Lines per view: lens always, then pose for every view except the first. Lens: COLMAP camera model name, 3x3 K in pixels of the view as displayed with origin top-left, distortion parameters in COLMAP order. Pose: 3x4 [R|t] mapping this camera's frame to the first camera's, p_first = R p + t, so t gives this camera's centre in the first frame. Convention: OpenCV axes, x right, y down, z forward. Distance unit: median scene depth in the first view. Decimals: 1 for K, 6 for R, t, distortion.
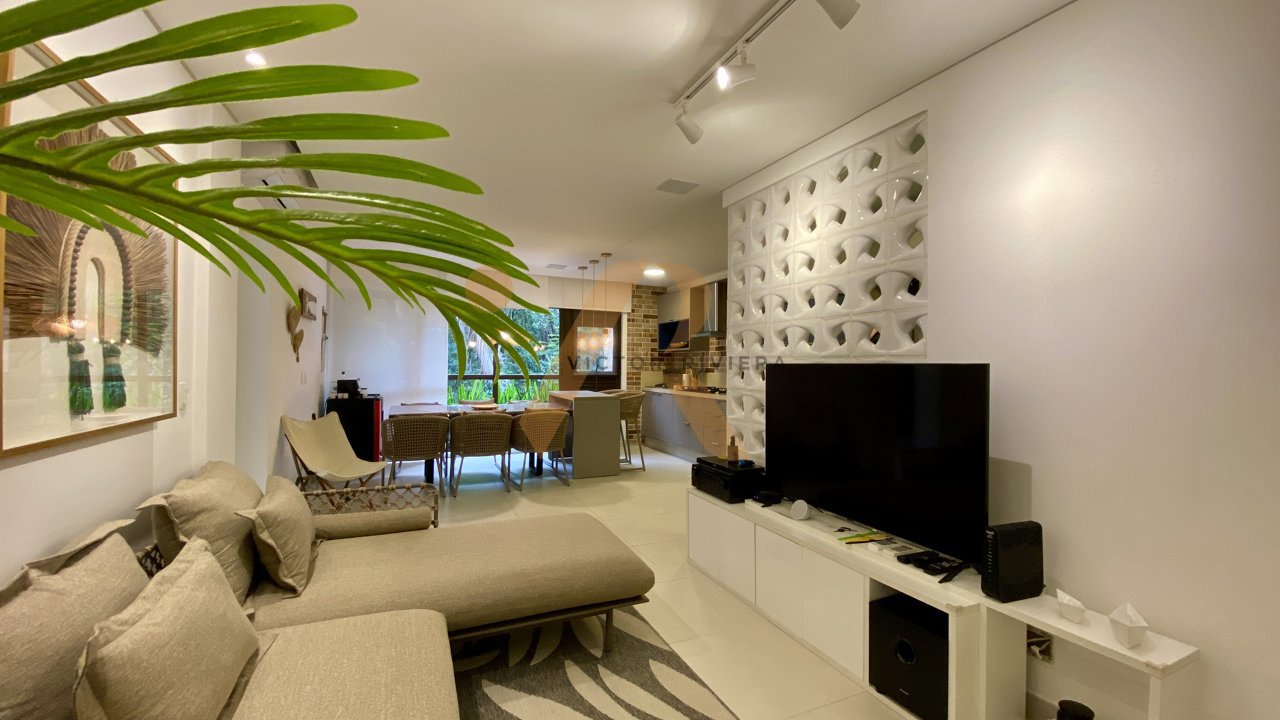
lens RADIAL K [[519.9, 0, 641.1], [0, 519.9, 362.5], [0, 0, 1]] dist [0.017584, -0.017769]
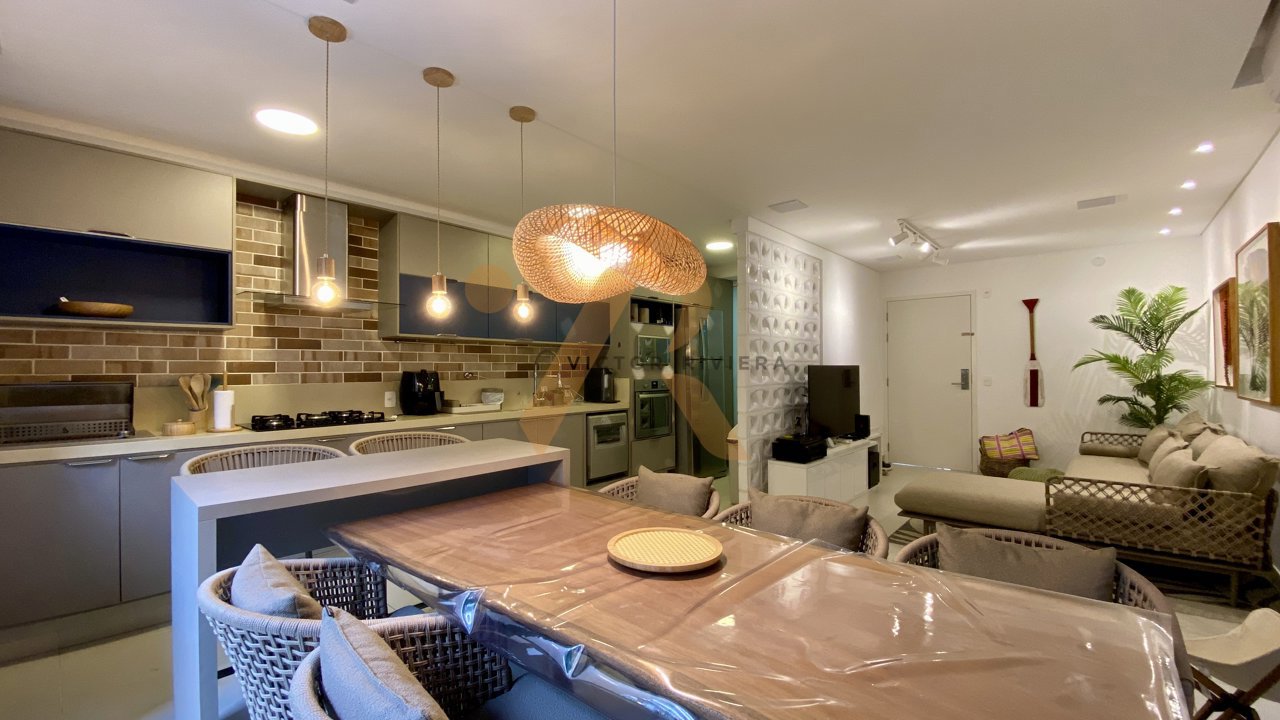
lens RADIAL K [[519.9, 0, 643.6], [0, 519.9, 362.8], [0, 0, 1]] dist [0.017584, -0.017769]
pose [[-0.419488, 0.002143, 0.907758, -0.410132], [-0.004458, 0.999980, -0.004421, 0.001693], [-0.907750, -0.005901, -0.419470, 0.887272]]
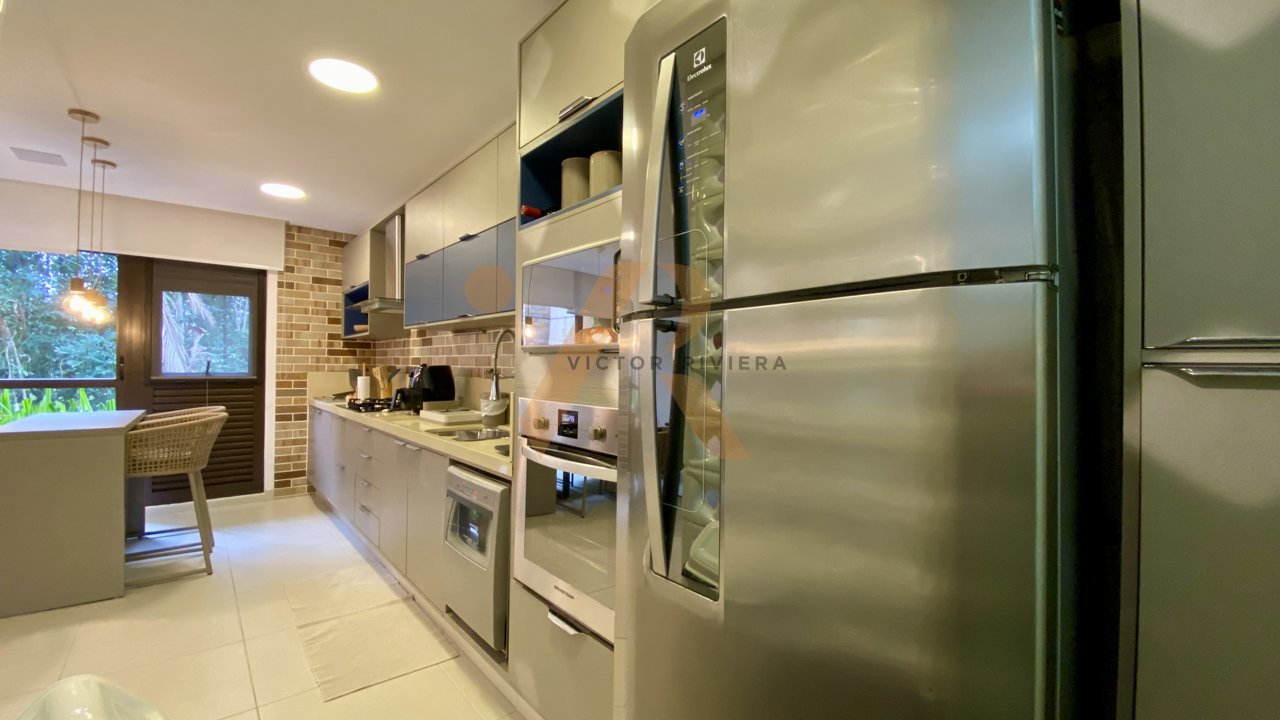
lens RADIAL K [[519.9, 0, 631.9], [0, 519.9, 361.3], [0, 0, 1]] dist [0.017584, -0.017769]
pose [[0.963020, 0.001892, 0.269424, 0.221511], [-0.001854, 0.999998, -0.000394, 0.004895], [-0.269425, -0.000121, 0.963021, 0.359599]]
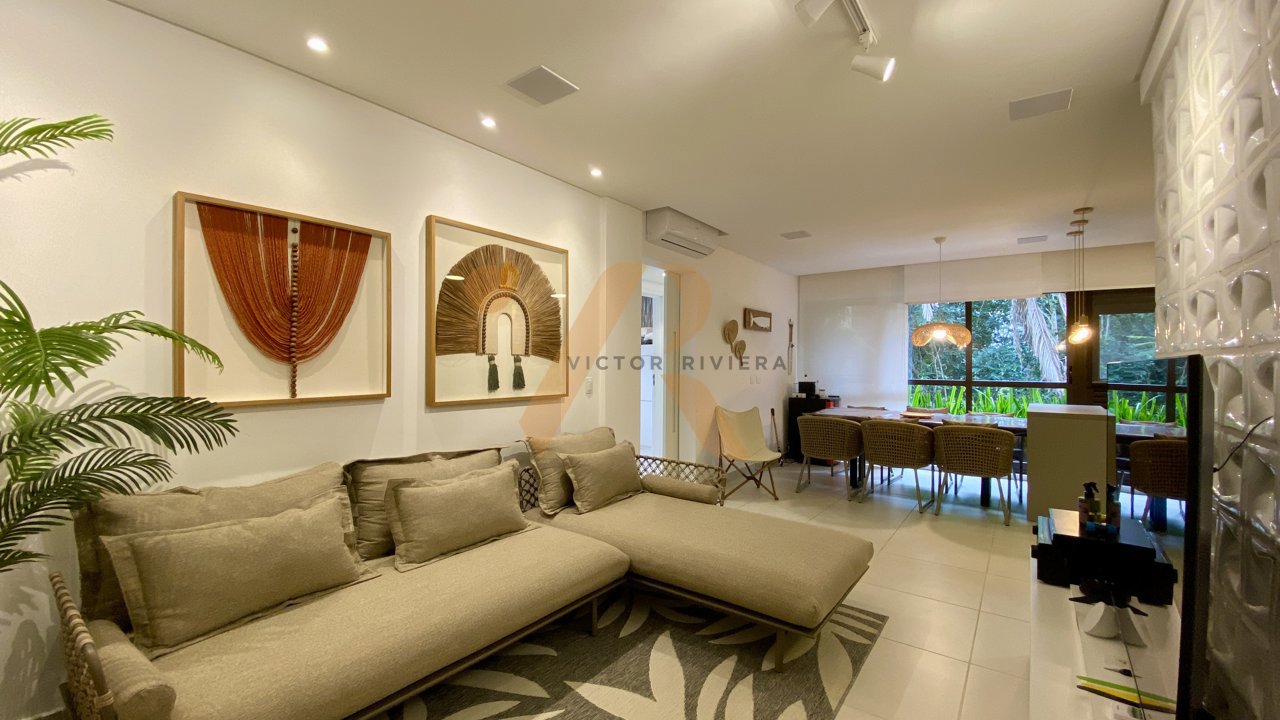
lens RADIAL K [[519.9, 0, 629.5], [0, 519.9, 360.9], [0, 0, 1]] dist [0.017584, -0.017769]
pose [[0.479822, -0.014619, -0.877244, 0.207862], [0.002373, 0.999879, -0.015365, 0.003524], [0.877363, 0.005291, 0.479799, 0.102758]]
